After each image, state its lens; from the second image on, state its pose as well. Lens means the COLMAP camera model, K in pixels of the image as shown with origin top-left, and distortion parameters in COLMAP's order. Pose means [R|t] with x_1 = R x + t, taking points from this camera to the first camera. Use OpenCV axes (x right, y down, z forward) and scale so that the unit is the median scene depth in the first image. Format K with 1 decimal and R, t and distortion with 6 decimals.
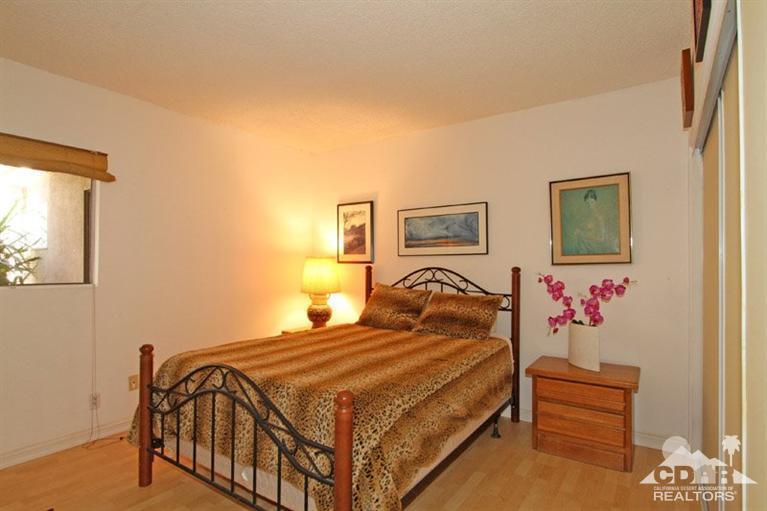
lens RADIAL K [[399.9, 0, 391.6], [0, 399.9, 259.6], [0, 0, 1]] dist [-0.014306, 0.001444]
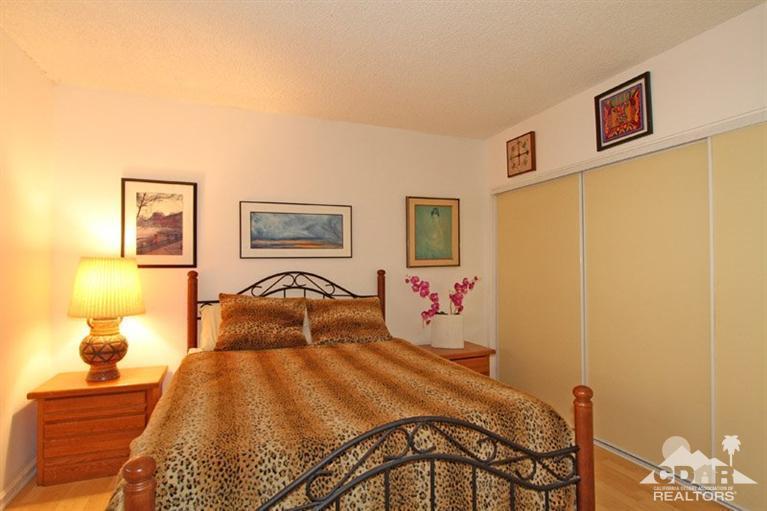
lens RADIAL K [[399.9, 0, 391.6], [0, 399.9, 259.6], [0, 0, 1]] dist [-0.014306, 0.001444]
pose [[0.566029, 0.008810, 0.824338, -0.520954], [-0.001734, 0.999953, -0.009497, 0.000947], [-0.824384, 0.003946, 0.566018, 0.332198]]
